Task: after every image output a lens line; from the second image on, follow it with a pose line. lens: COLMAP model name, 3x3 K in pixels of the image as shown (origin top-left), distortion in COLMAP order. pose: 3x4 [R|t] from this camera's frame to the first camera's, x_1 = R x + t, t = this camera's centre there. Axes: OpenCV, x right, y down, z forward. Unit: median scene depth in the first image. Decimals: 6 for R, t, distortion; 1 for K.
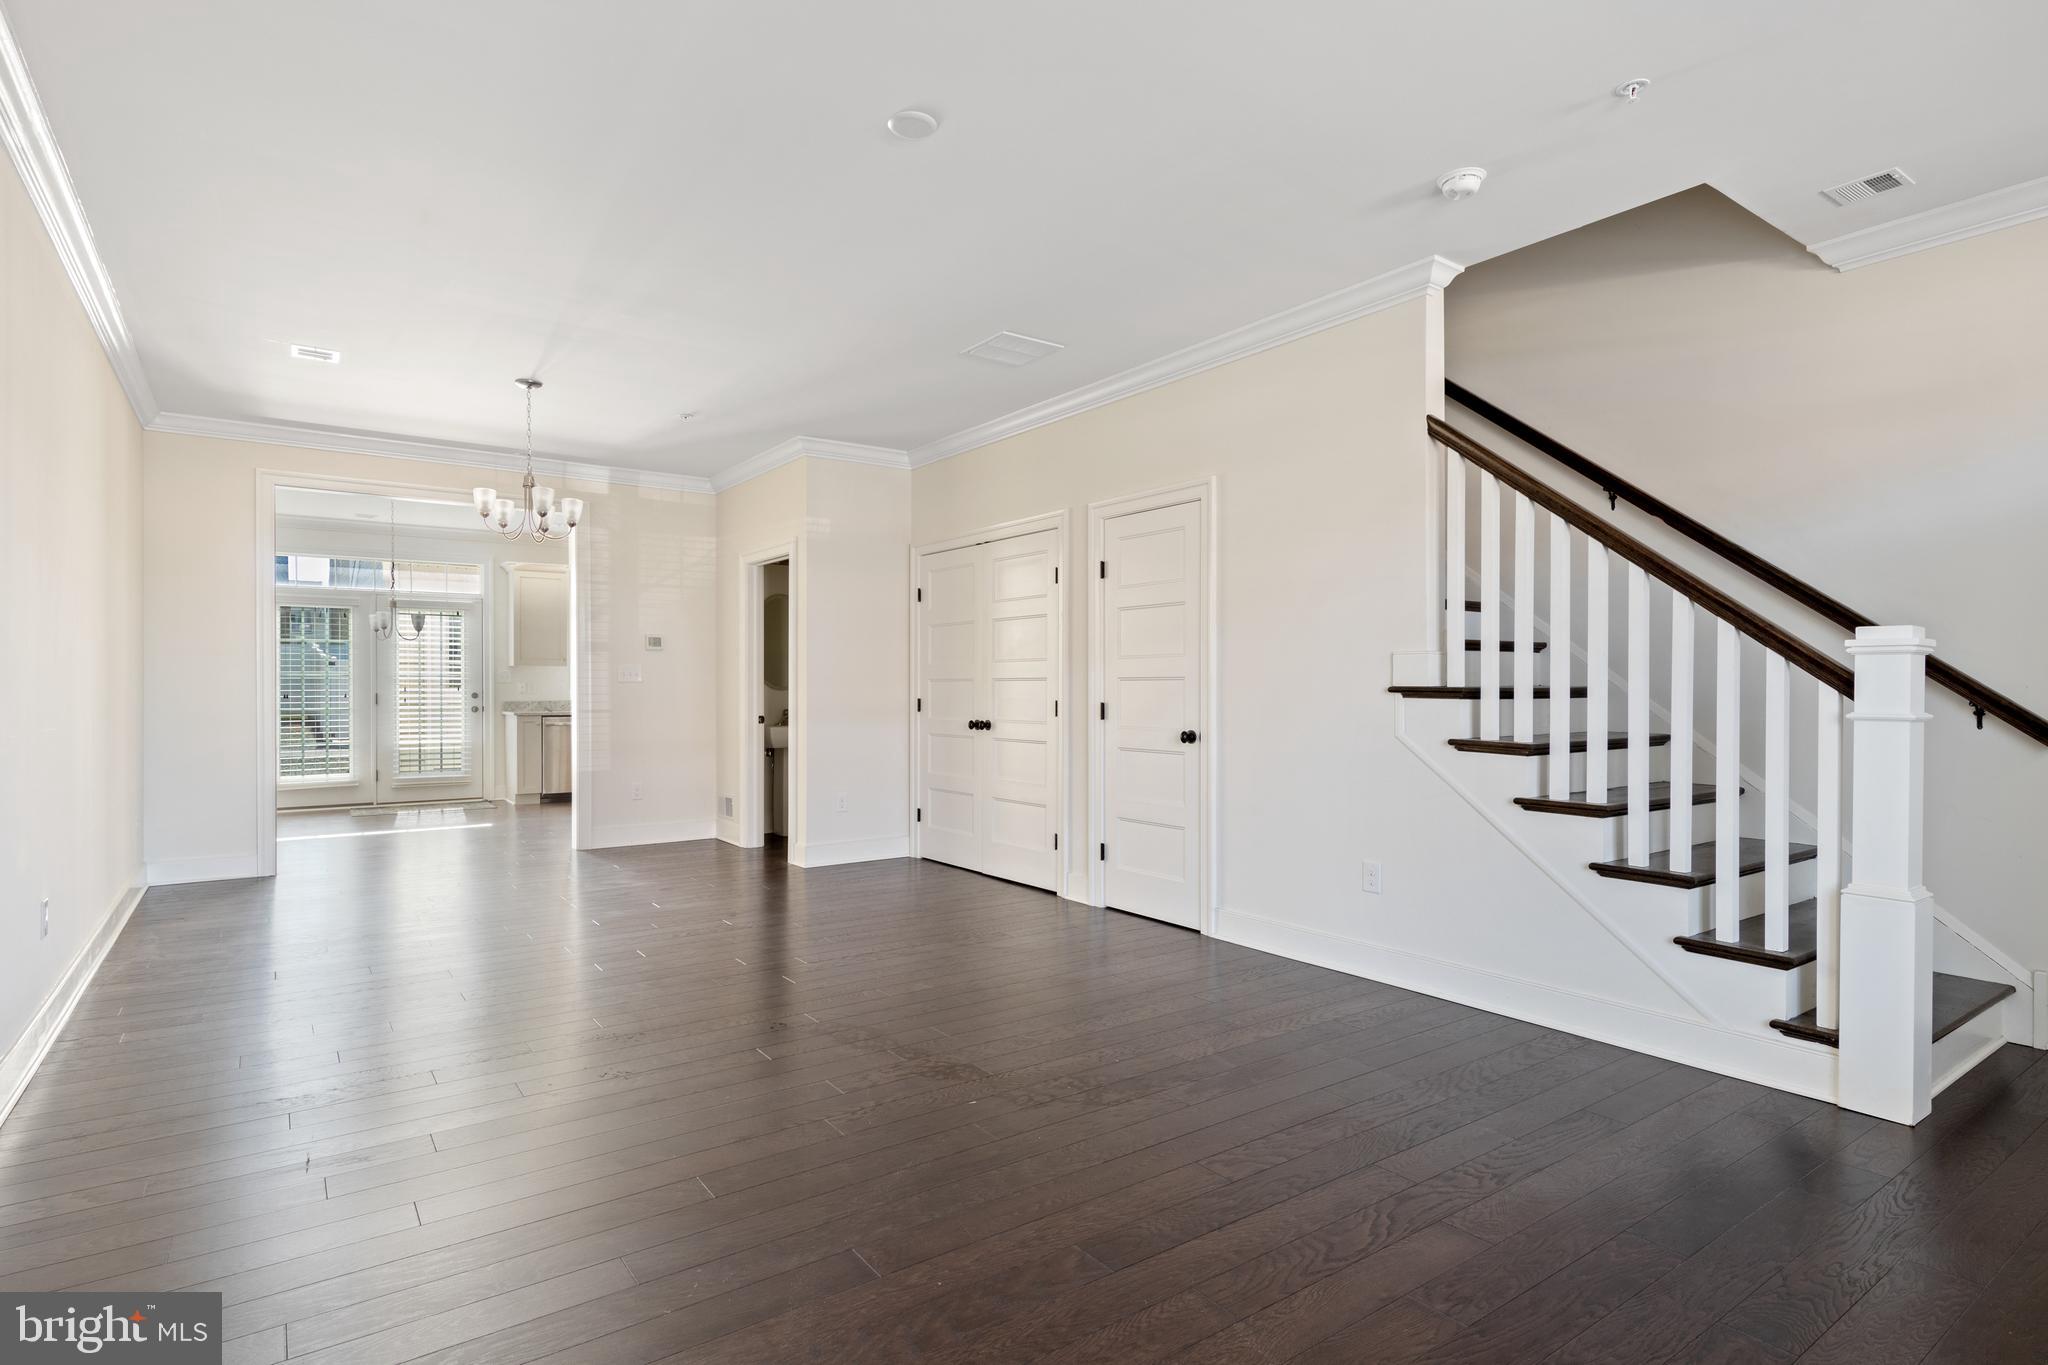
lens RADIAL K [[1074.8, 0, 1035.7], [0, 1074.8, 674.9], [0, 0, 1]] dist [0.005087, 0.000425]
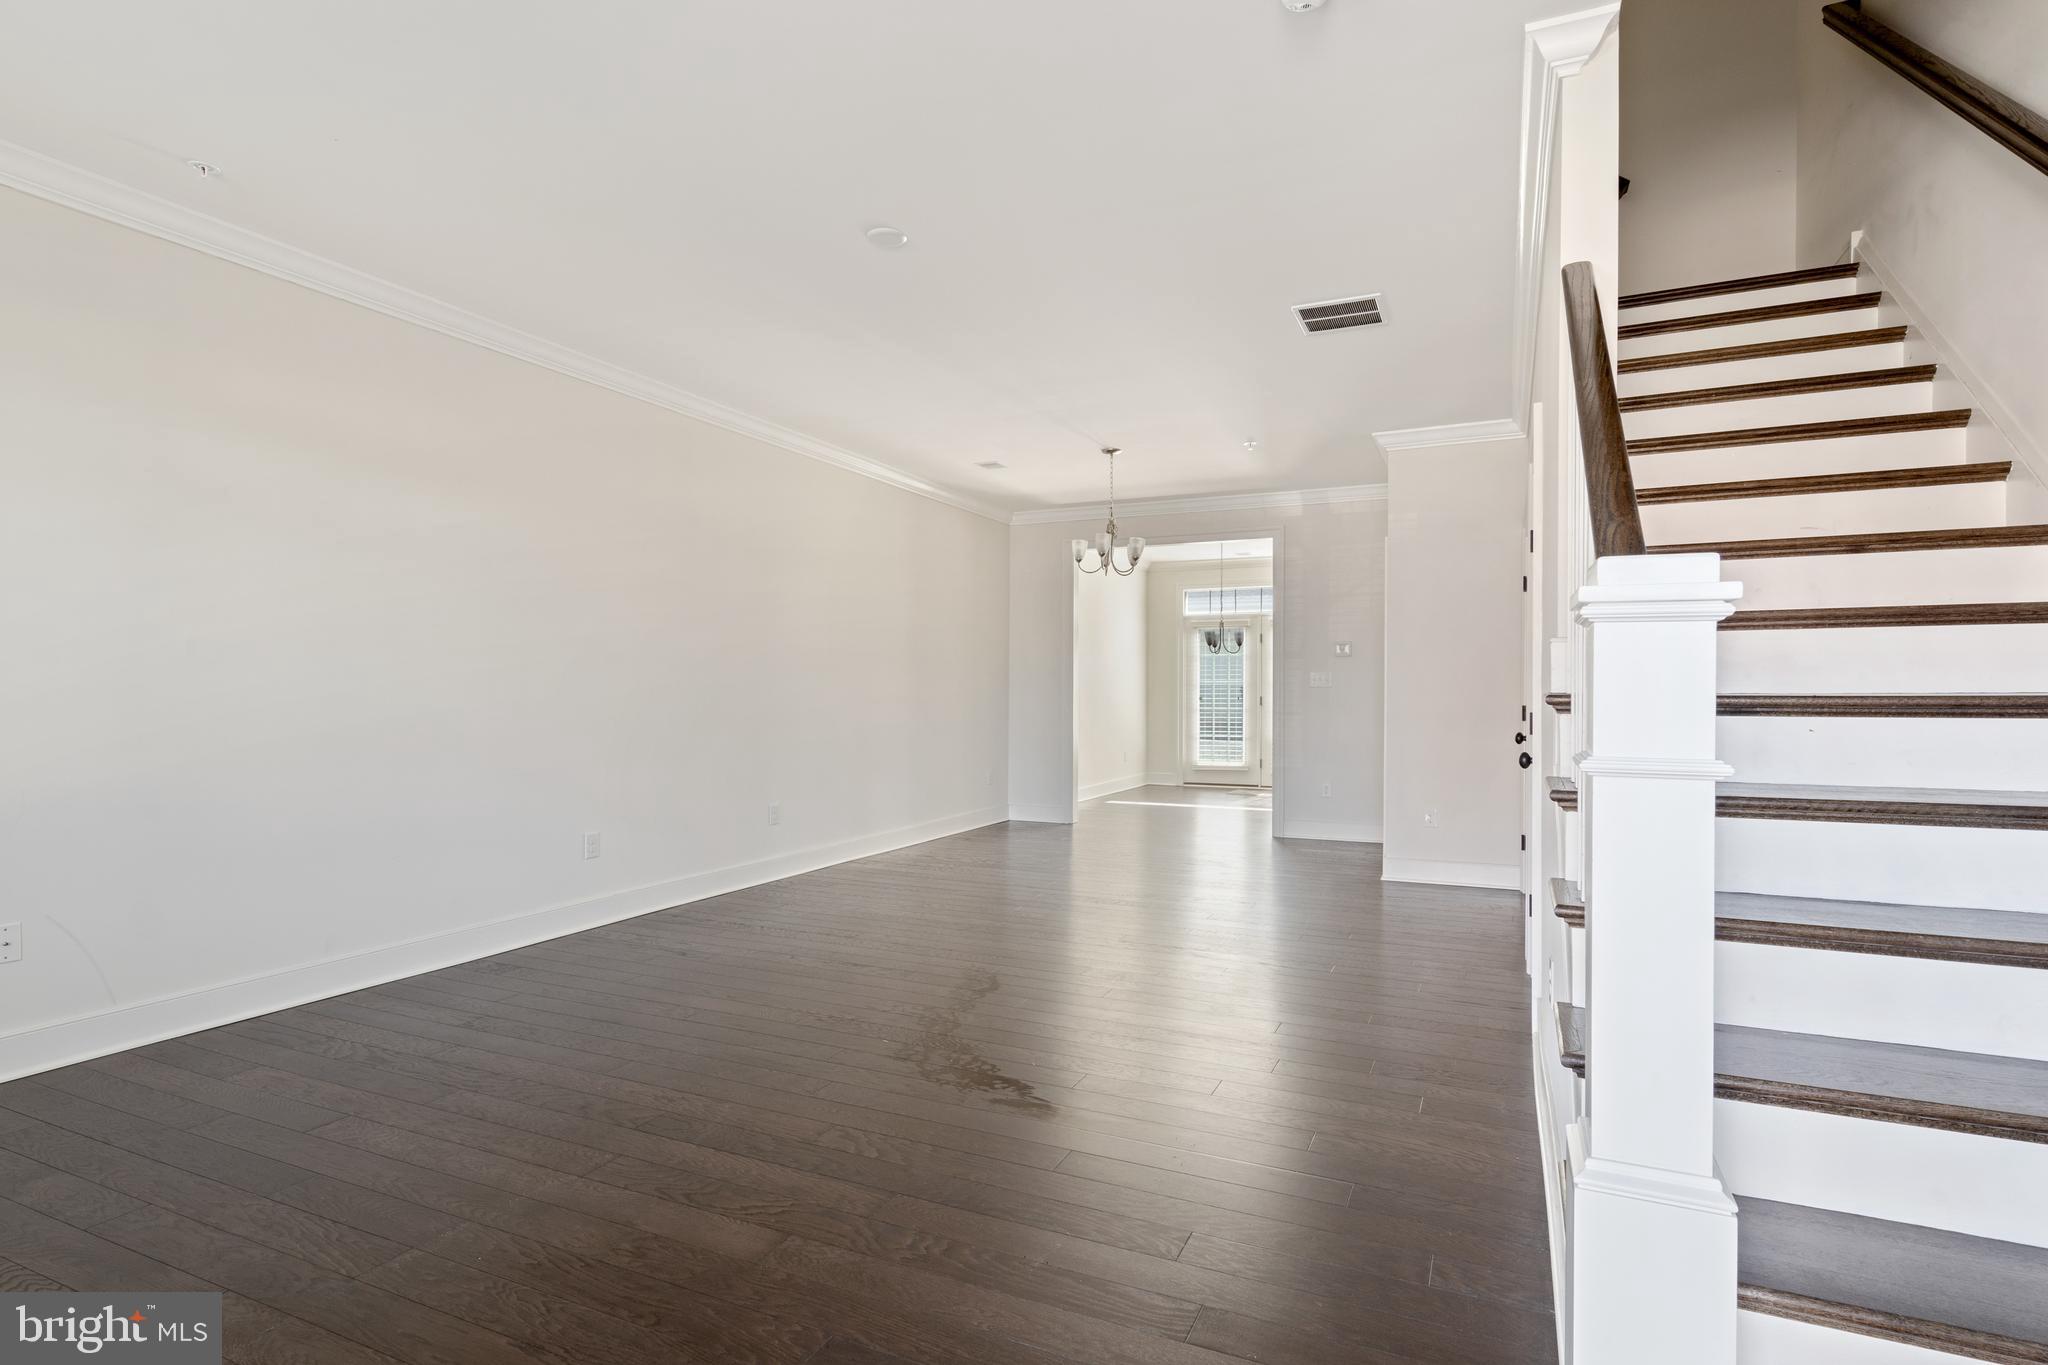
lens RADIAL K [[1074.8, 0, 1034.9], [0, 1074.8, 689.7], [0, 0, 1]] dist [0.005087, 0.000425]
pose [[0.478908, 0.008072, -0.877828, 0.998604], [-0.000024, 0.999958, 0.009182, -0.005490], [0.877865, -0.004376, 0.478888, 0.532418]]
